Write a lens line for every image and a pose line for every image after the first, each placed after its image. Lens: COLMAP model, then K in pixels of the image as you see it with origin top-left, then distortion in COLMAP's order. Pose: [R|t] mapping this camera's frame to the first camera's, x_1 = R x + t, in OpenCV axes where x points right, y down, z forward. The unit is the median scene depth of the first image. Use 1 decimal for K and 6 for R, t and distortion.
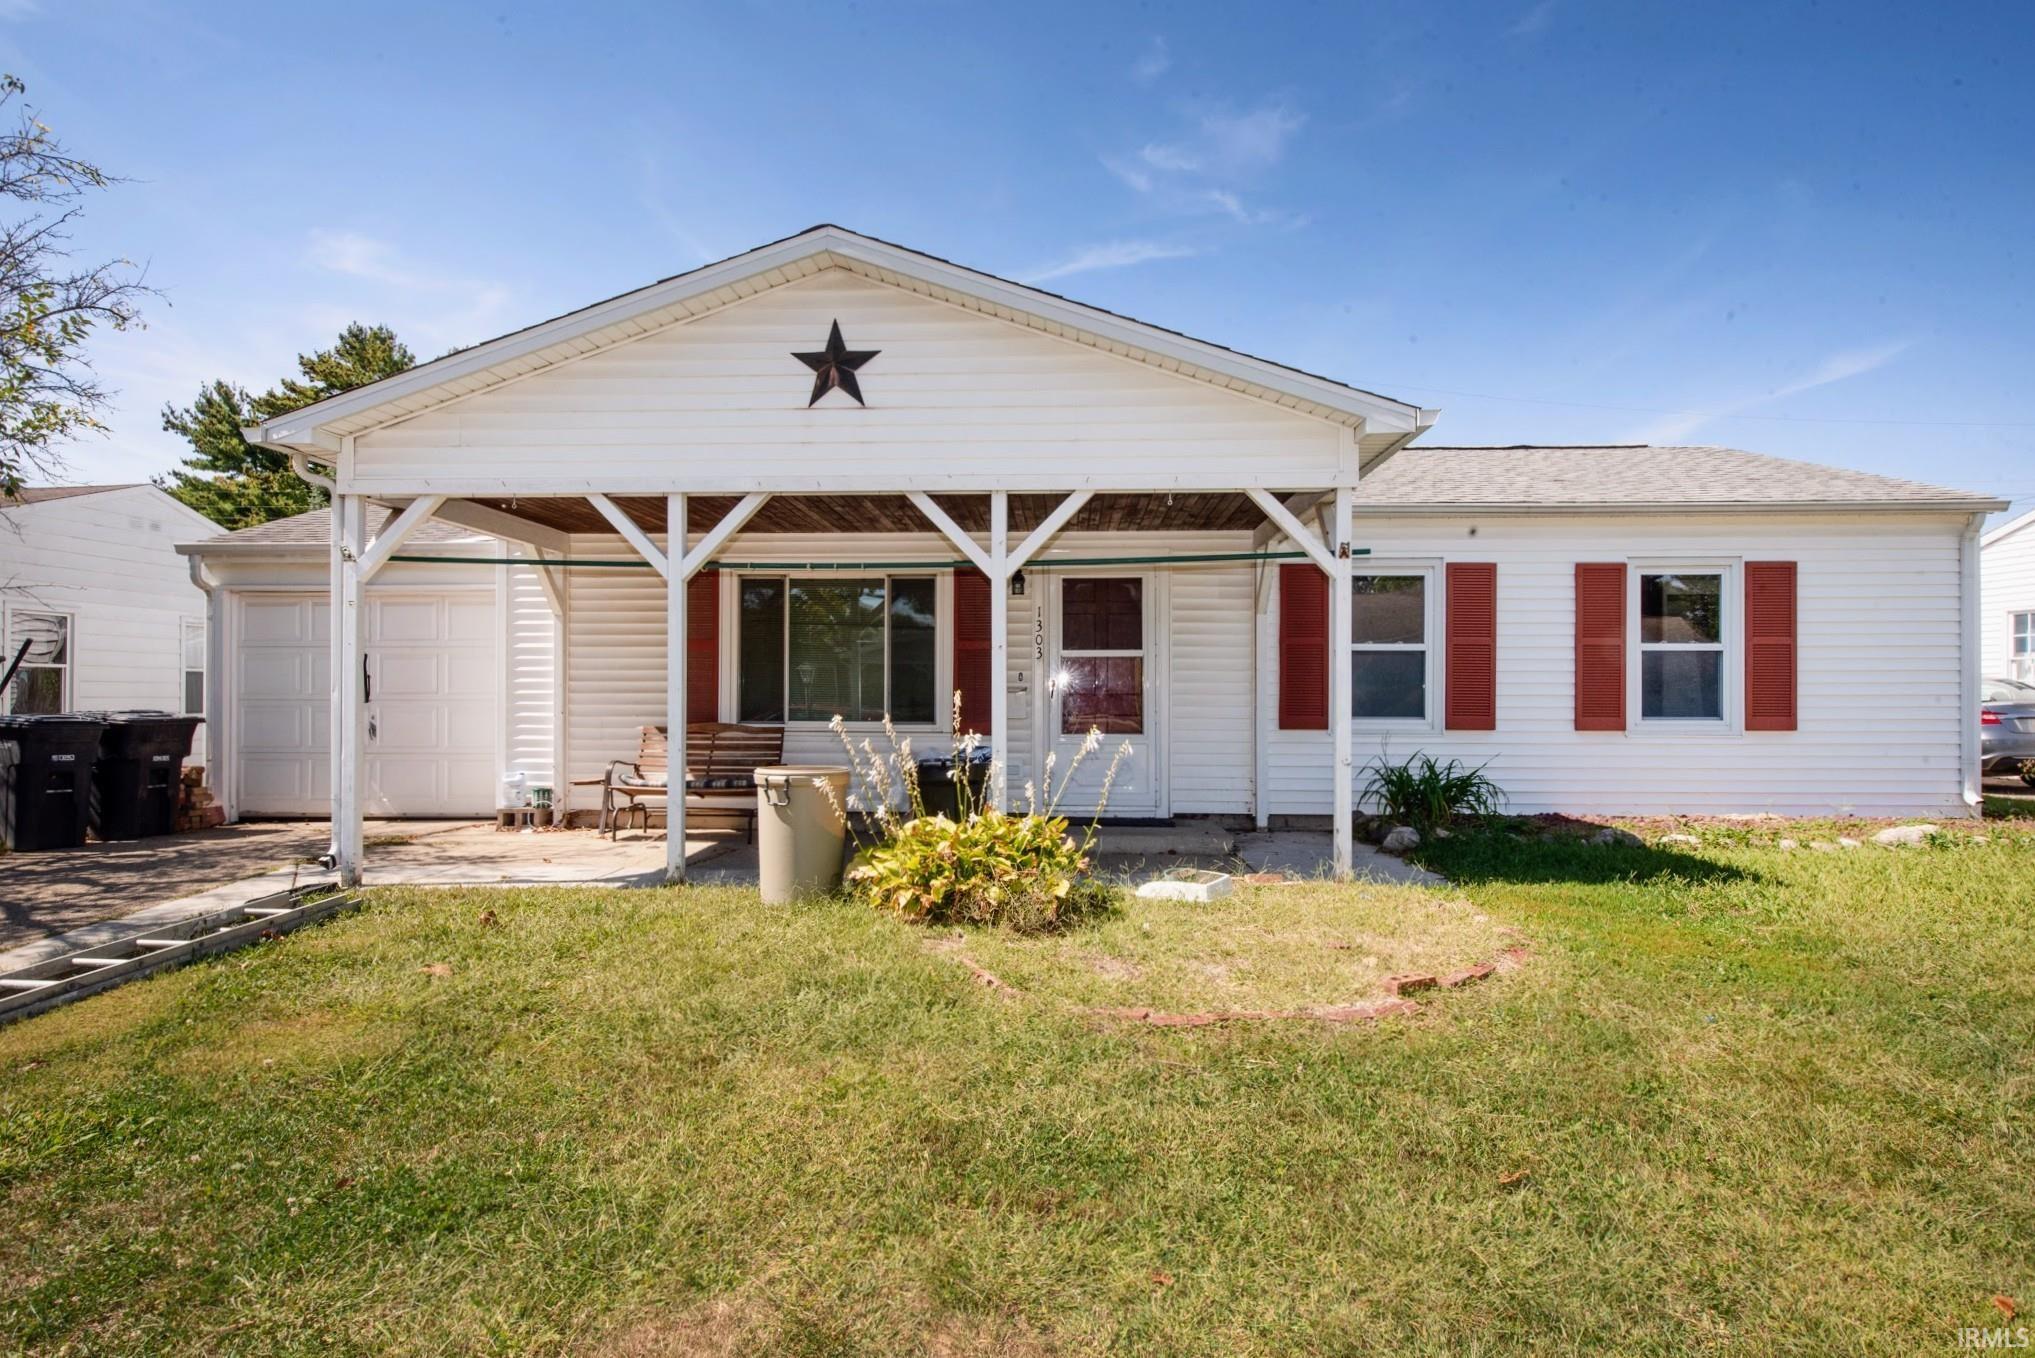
lens RADIAL K [[1118.4, 0, 1024.8], [0, 1118.4, 697.4], [0, 0, 1]] dist [-0.005370, -0.001113]
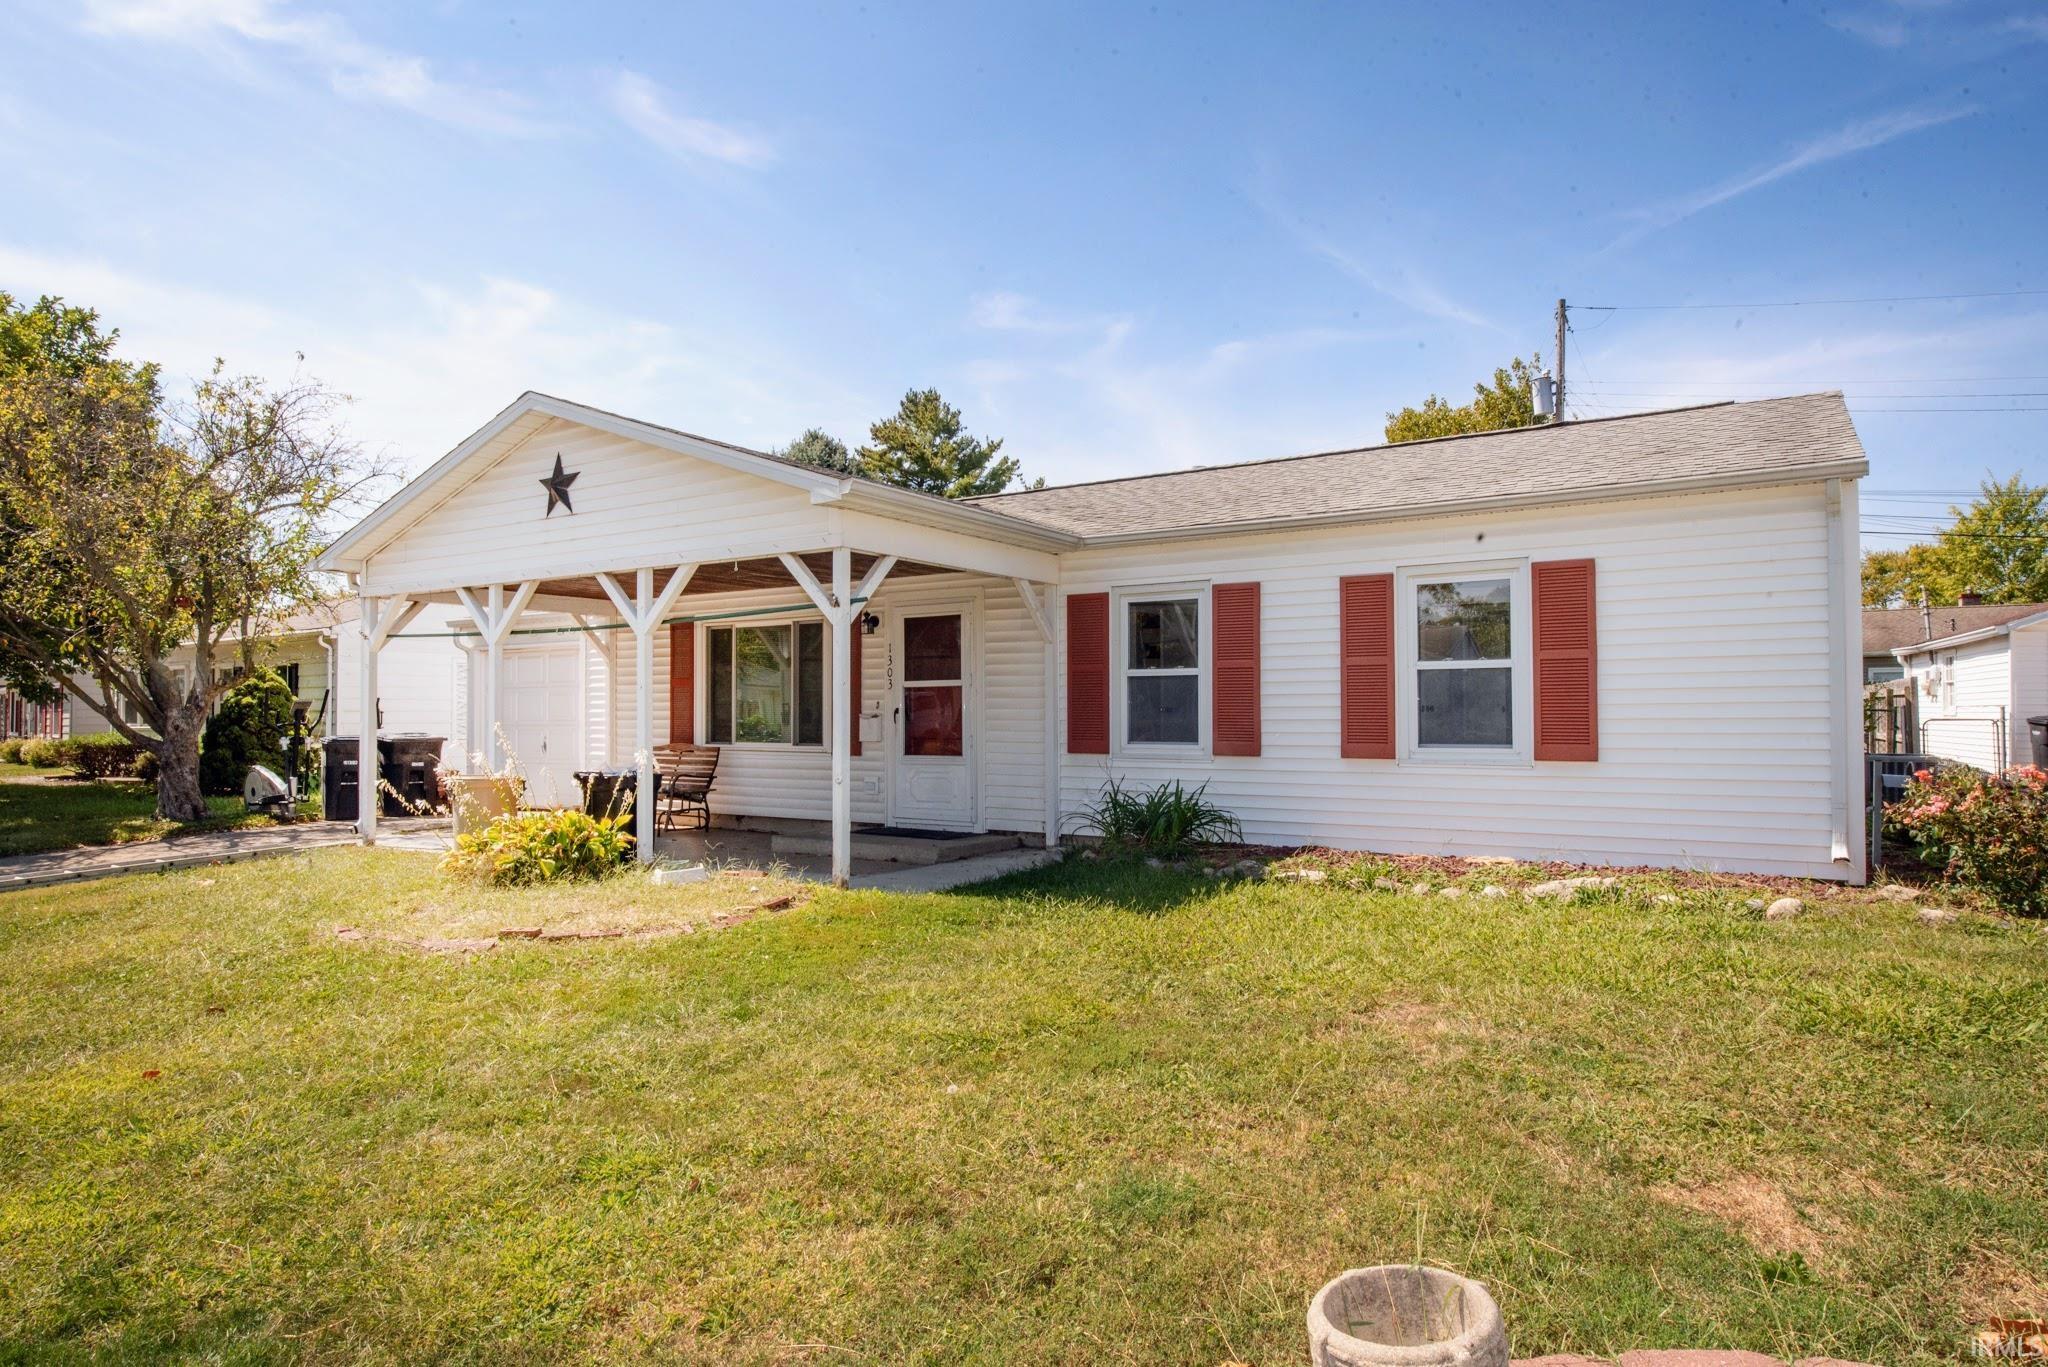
lens RADIAL K [[1225.1, 0, 1023.6], [0, 1225.1, 686.0], [0, 0, 1]] dist [-0.000572, -0.001313]
pose [[0.859639, -0.017237, -0.510611, 0.783036], [0.003381, 0.999601, -0.028052, -0.002212], [0.510891, 0.022389, 0.859354, -0.006463]]
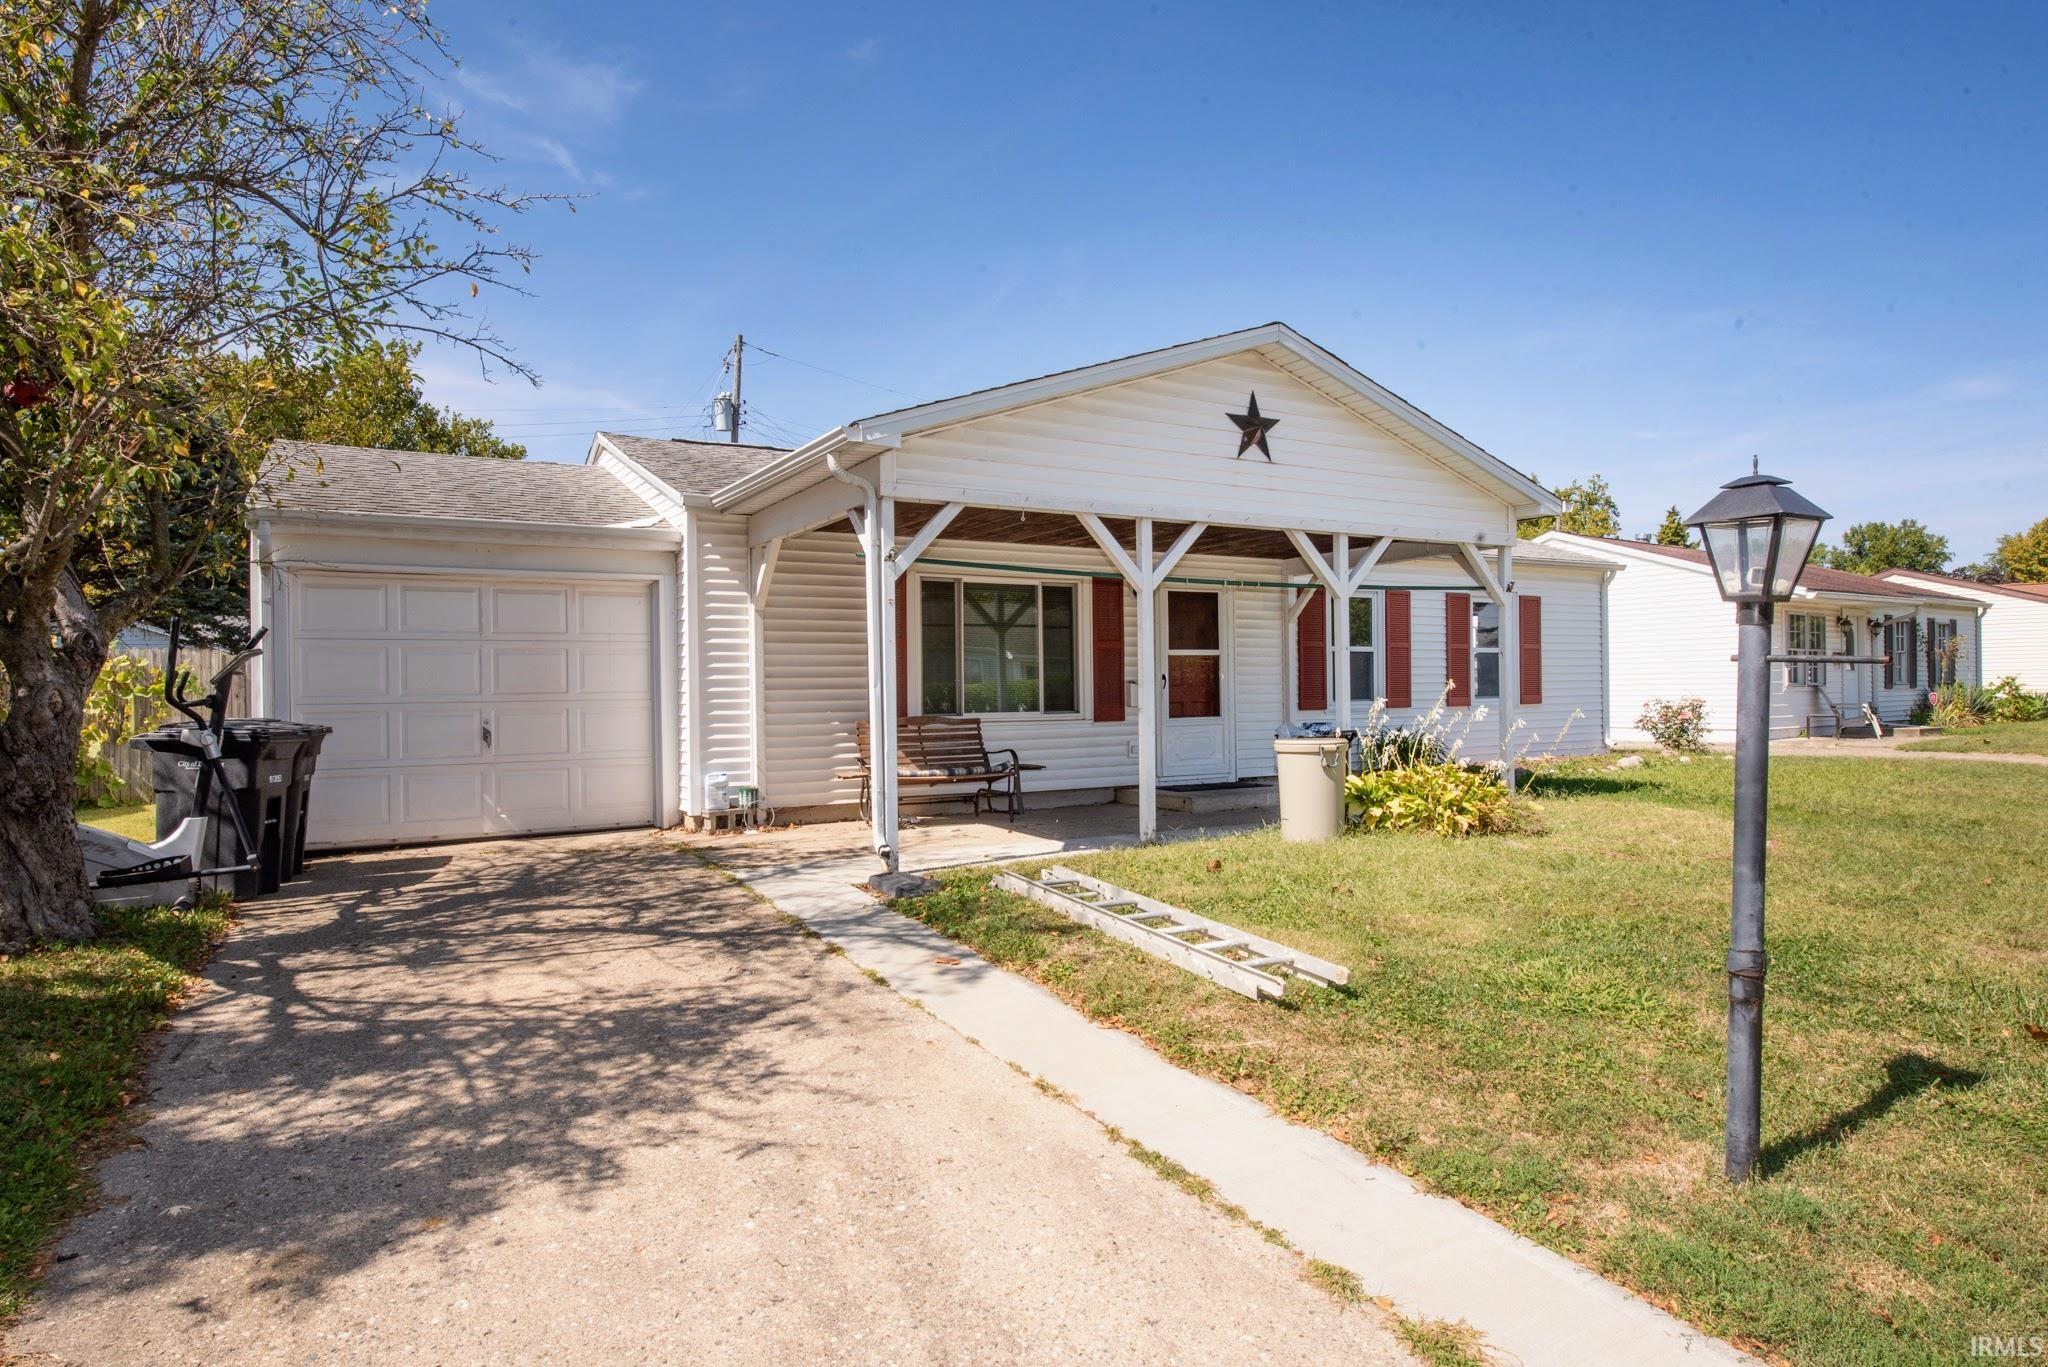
lens RADIAL K [[1125.5, 0, 1033.2], [0, 1125.5, 673.1], [0, 0, 1]] dist [-0.005370, -0.001113]
pose [[0.844869, -0.004800, 0.534952, -0.758829], [0.014080, 0.999813, -0.013266, -0.002333], [-0.534788, 0.018740, 0.844778, 0.040252]]
